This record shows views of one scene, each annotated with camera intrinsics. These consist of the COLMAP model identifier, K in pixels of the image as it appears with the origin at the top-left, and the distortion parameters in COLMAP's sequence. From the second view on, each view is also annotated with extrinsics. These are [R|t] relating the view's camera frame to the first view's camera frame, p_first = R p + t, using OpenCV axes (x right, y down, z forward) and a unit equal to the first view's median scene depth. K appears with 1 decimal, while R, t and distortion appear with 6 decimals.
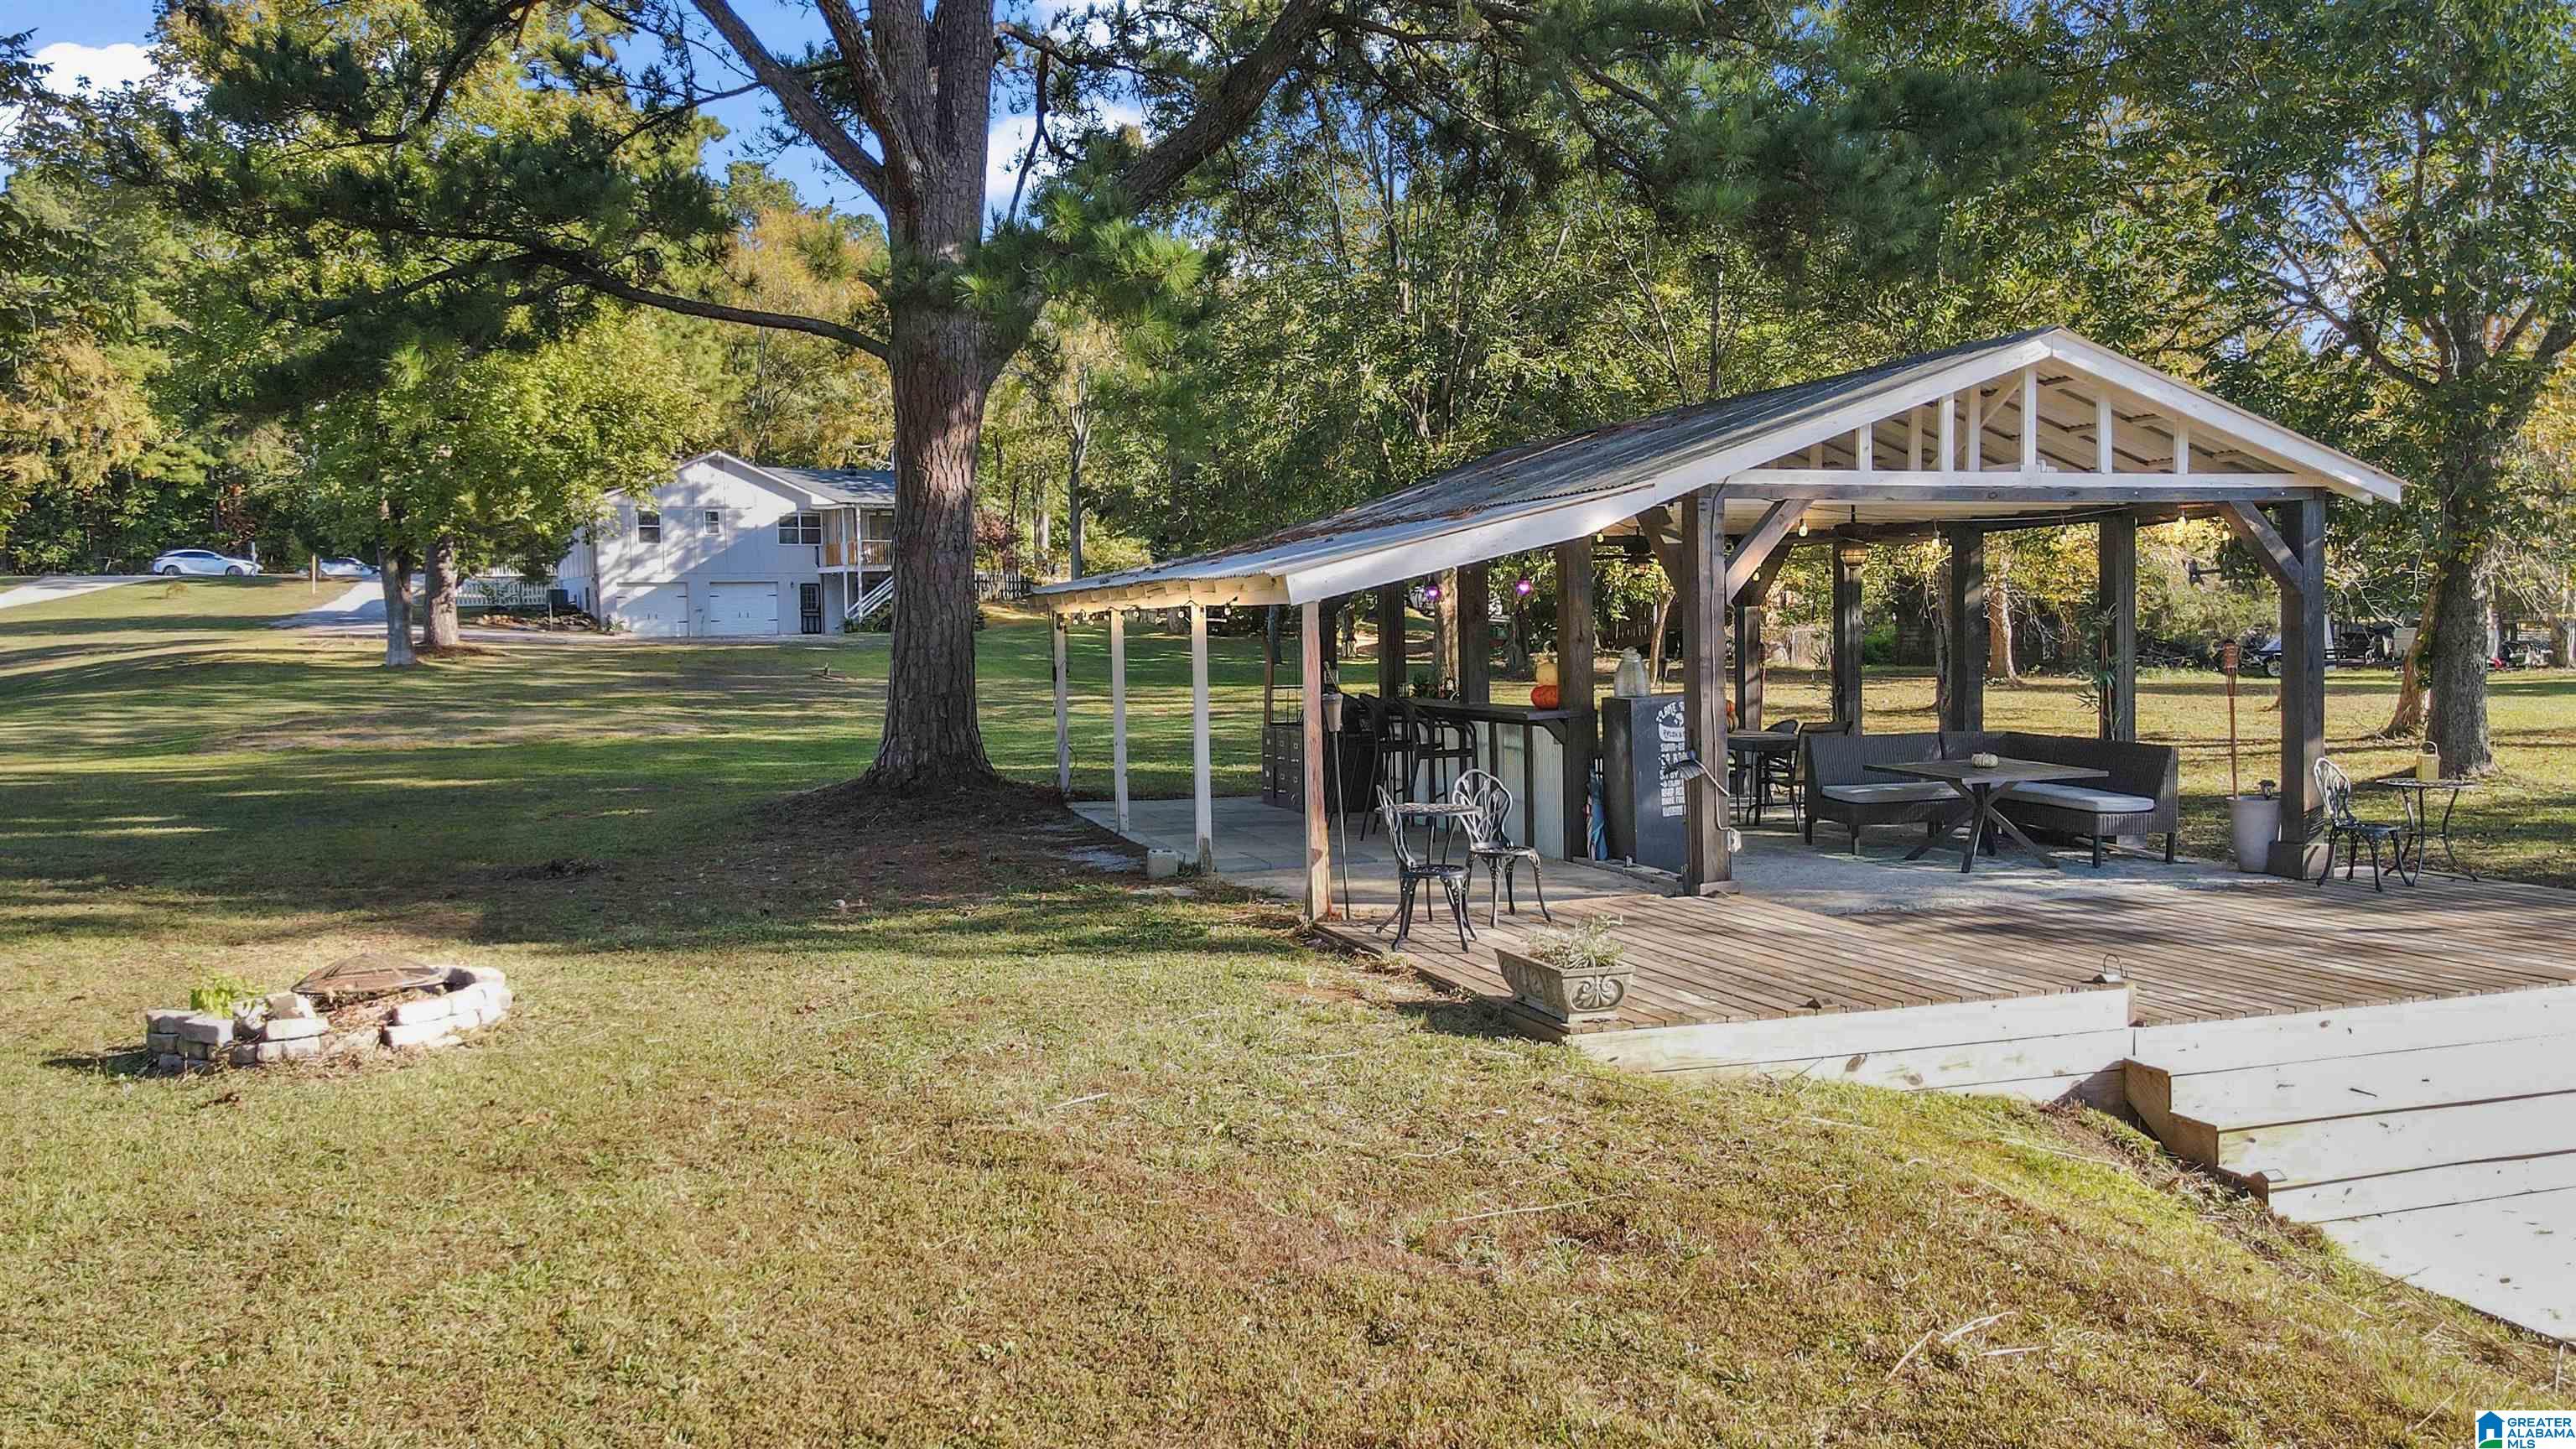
lens RADIAL K [[1920.9, 0, 1295.1], [0, 1920.9, 711.4], [0, 0, 1]] dist [-0.008358, 0.014647]
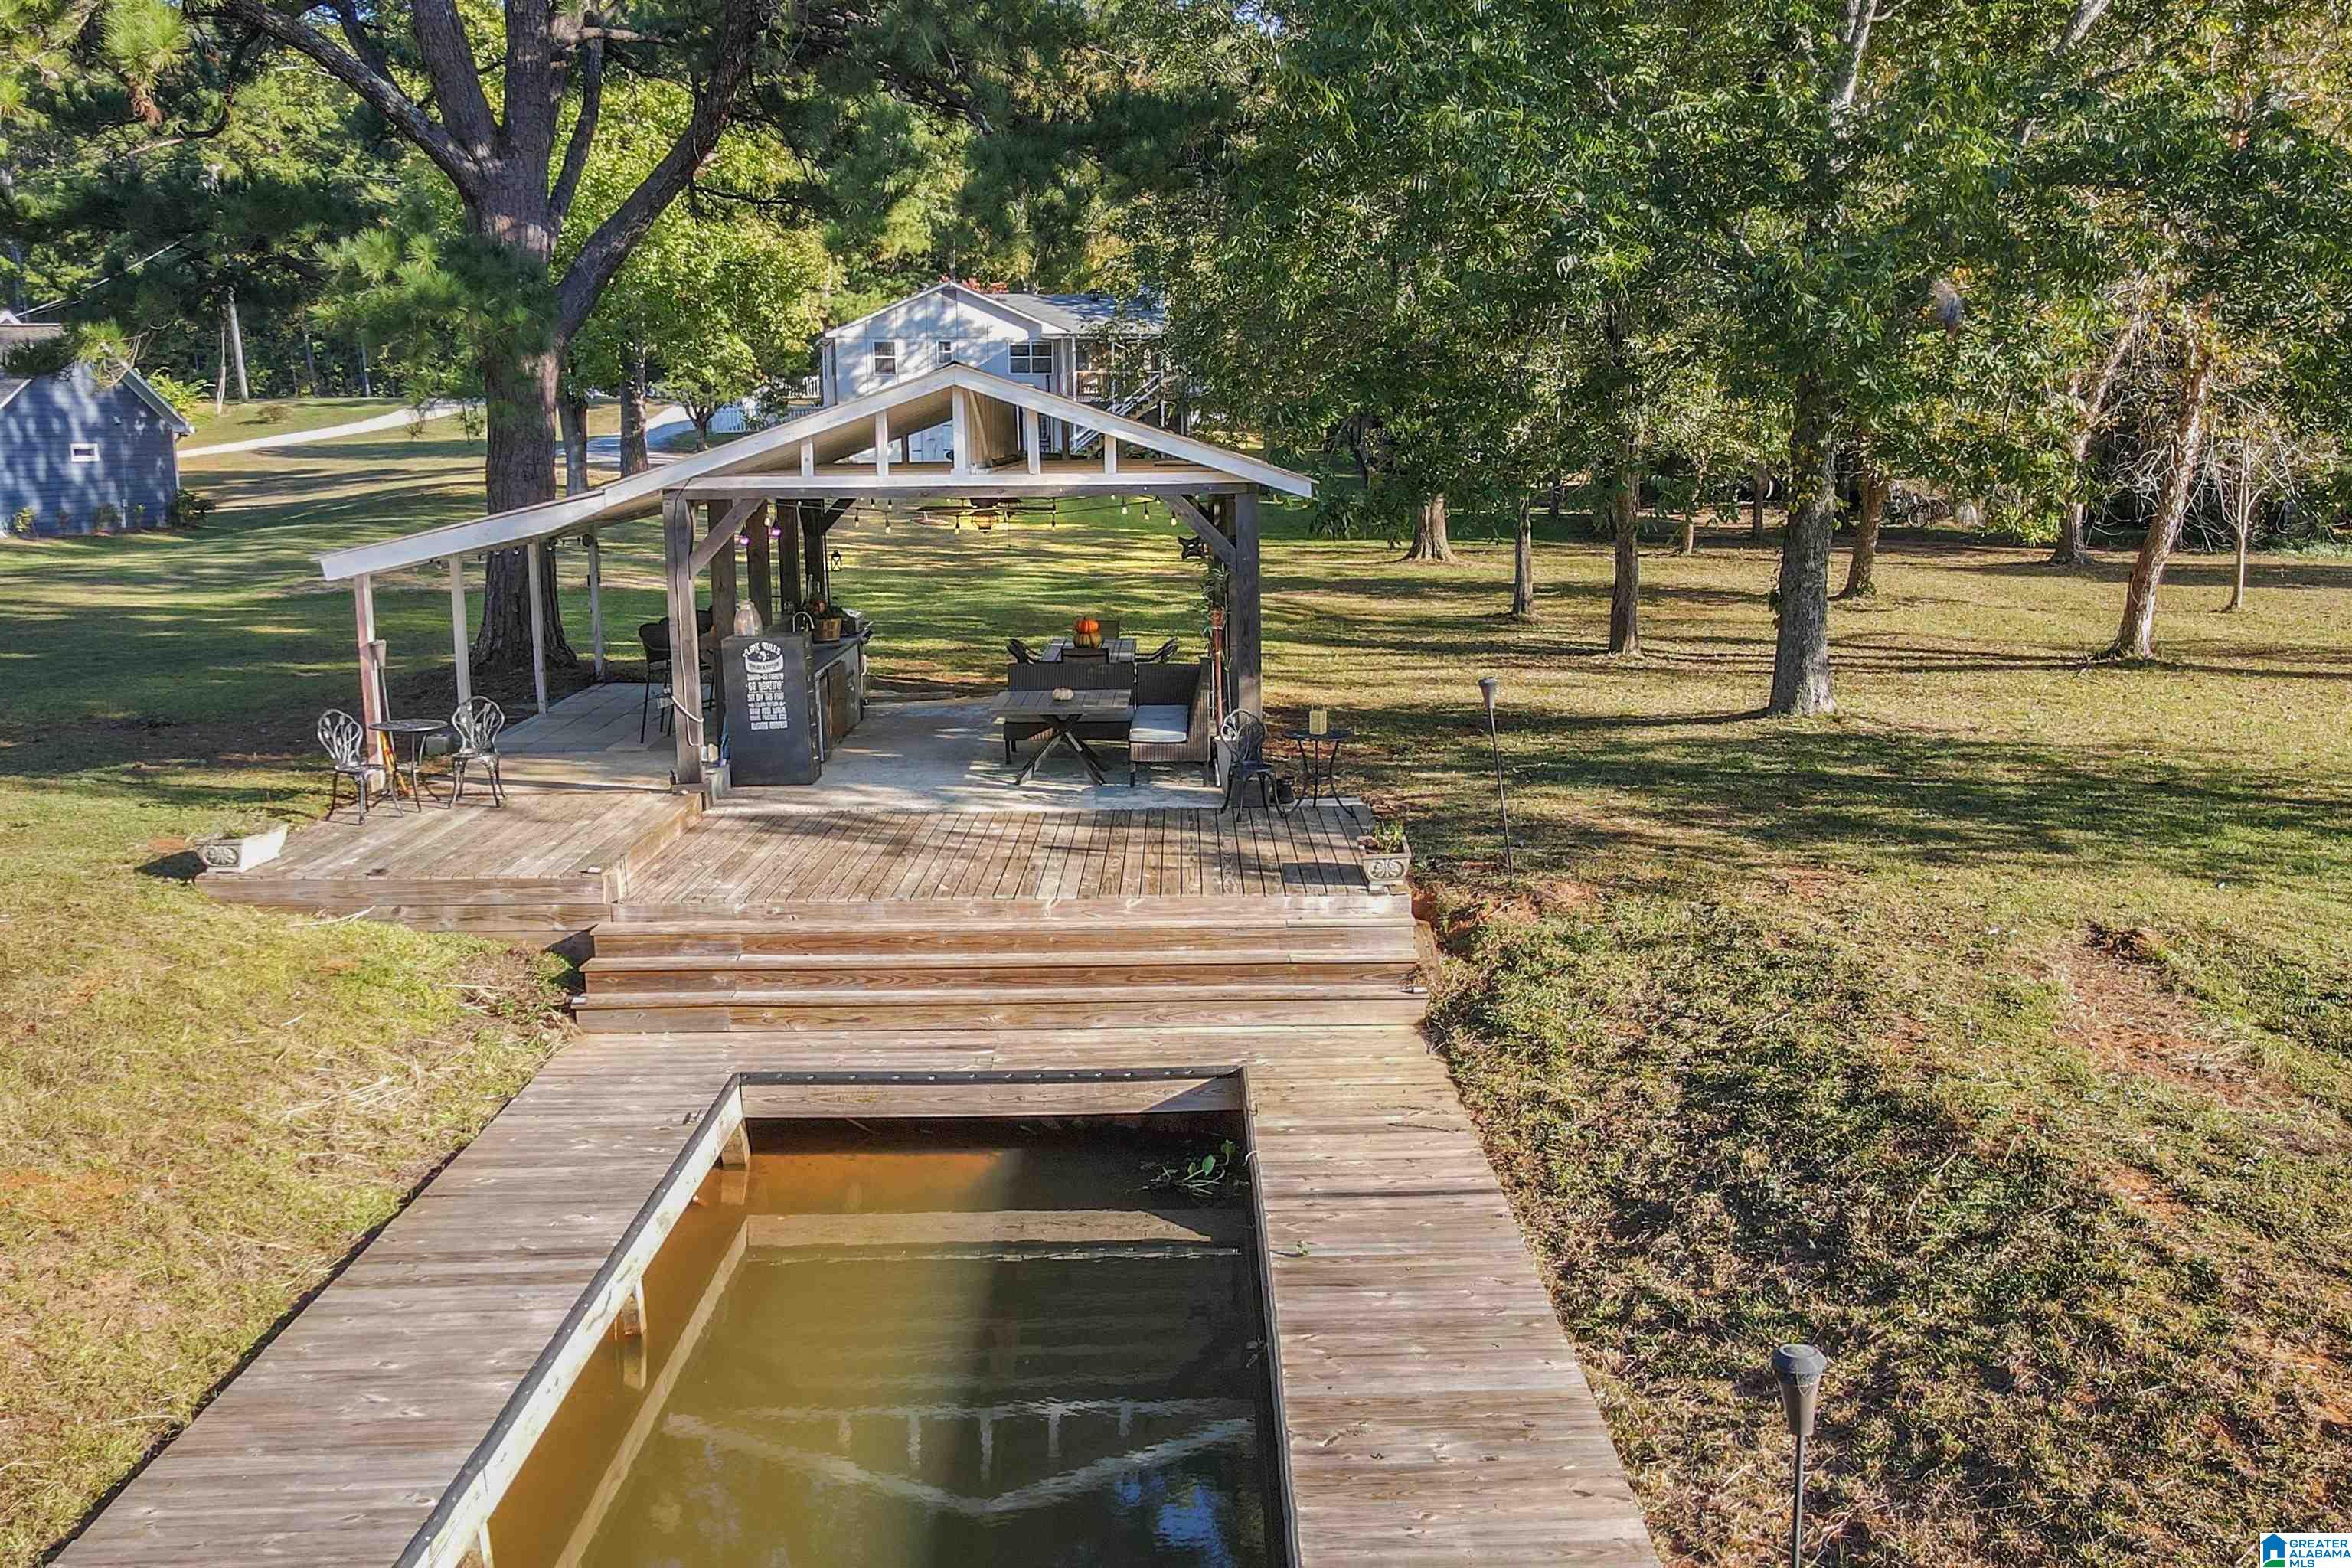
lens RADIAL K [[2070.9, 0, 1177.0], [0, 2070.9, 787.6], [0, 0, 1]] dist [0.000894, -0.003502]
pose [[0.956636, 0.057535, -0.285546, 0.792587], [-0.020363, 0.991110, 0.131480, -0.088235], [0.290572, -0.119964, 0.949303, -0.235463]]
